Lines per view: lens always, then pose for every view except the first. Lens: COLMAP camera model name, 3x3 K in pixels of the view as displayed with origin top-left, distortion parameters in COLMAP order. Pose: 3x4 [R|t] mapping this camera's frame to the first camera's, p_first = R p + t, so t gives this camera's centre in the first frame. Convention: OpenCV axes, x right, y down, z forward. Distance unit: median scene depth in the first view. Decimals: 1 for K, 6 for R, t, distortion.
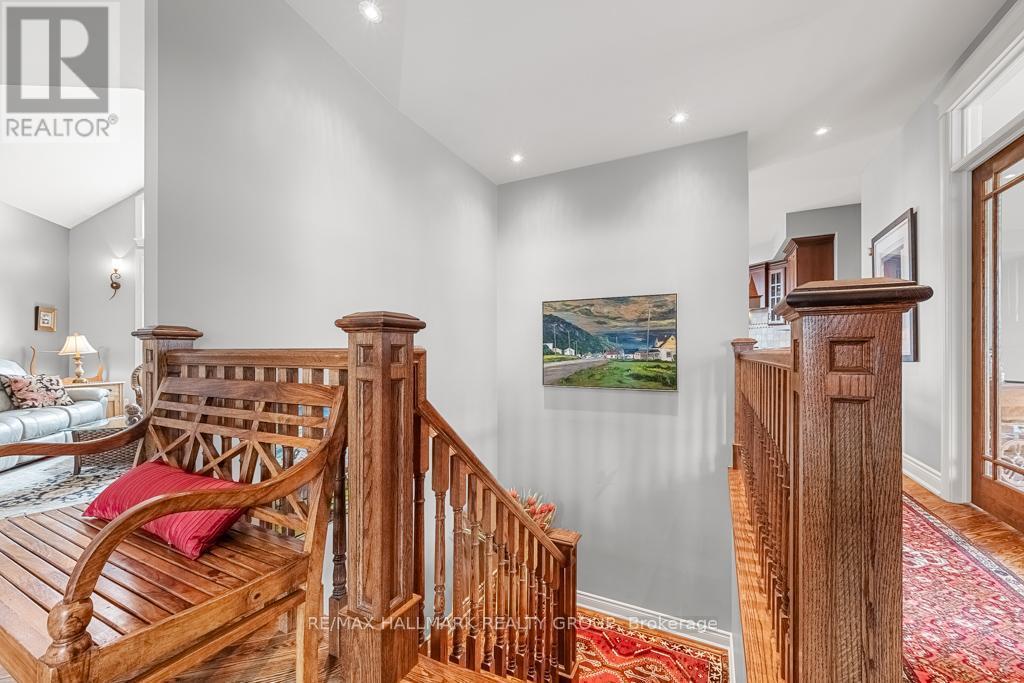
lens RADIAL K [[406.7, 0, 509.9], [0, 406.7, 349.3], [0, 0, 1]] dist [0.002049, 0.000784]
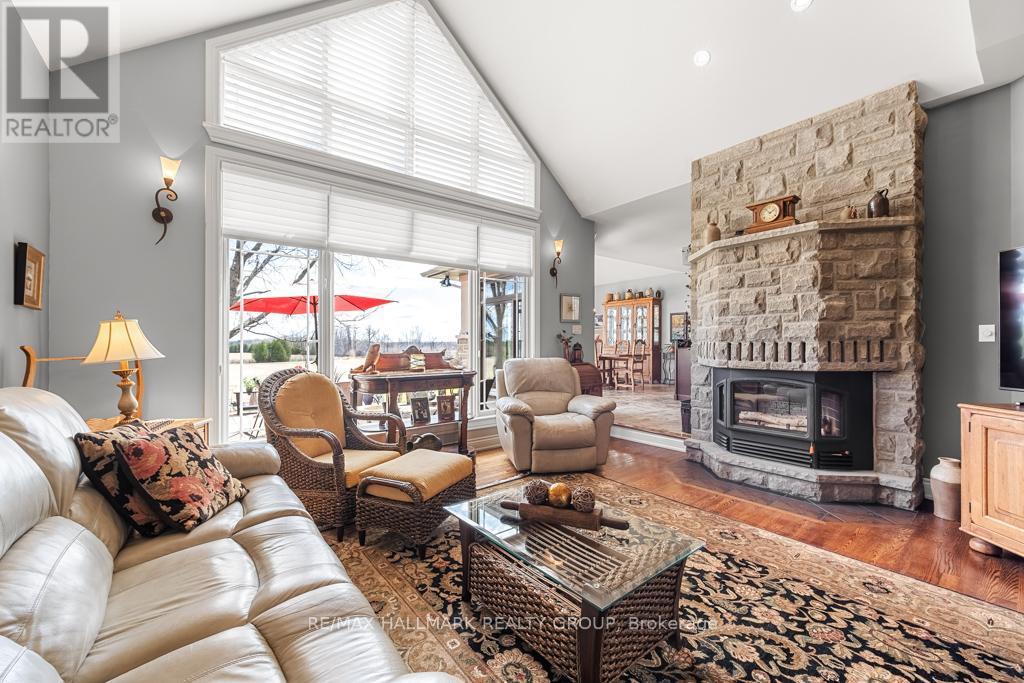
lens RADIAL K [[406.7, 0, 509.8], [0, 406.7, 343.0], [0, 0, 1]] dist [0.002049, 0.000784]
pose [[0.940622, -0.008924, 0.339338, -0.948522], [0.008810, 0.999959, 0.001875, -0.008267], [-0.339341, 0.001226, 0.940662, 0.532819]]
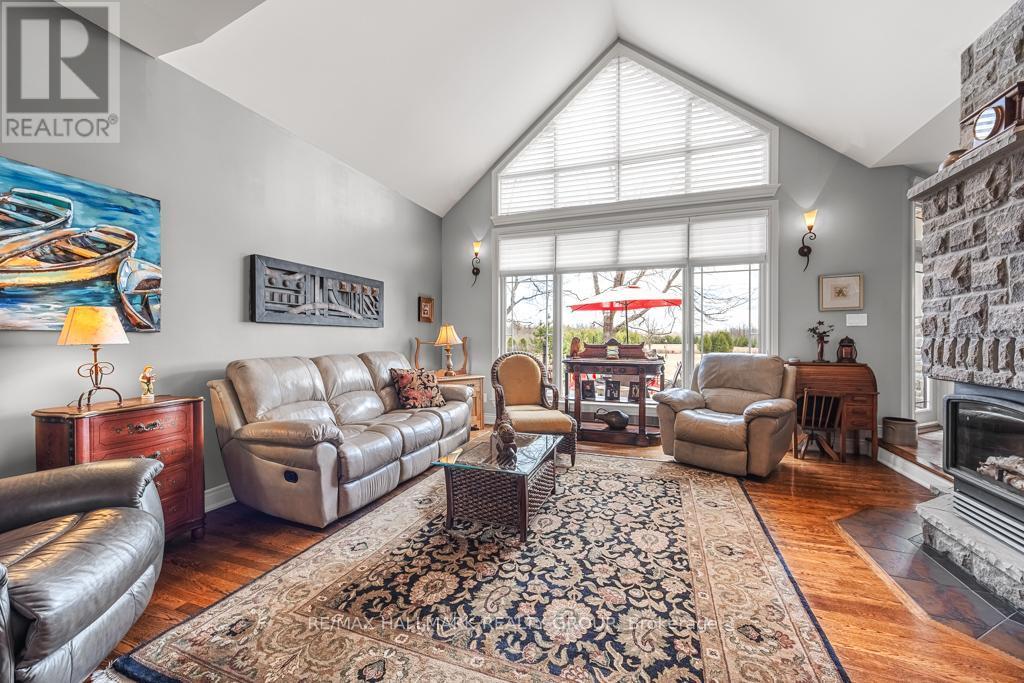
lens RADIAL K [[406.7, 0, 507.4], [0, 406.7, 338.1], [0, 0, 1]] dist [0.002049, 0.000784]
pose [[0.785557, -0.002246, -0.618785, -0.429207], [0.004661, 0.999987, 0.002288, -0.007968], [0.618771, -0.004682, 0.785557, 0.401471]]
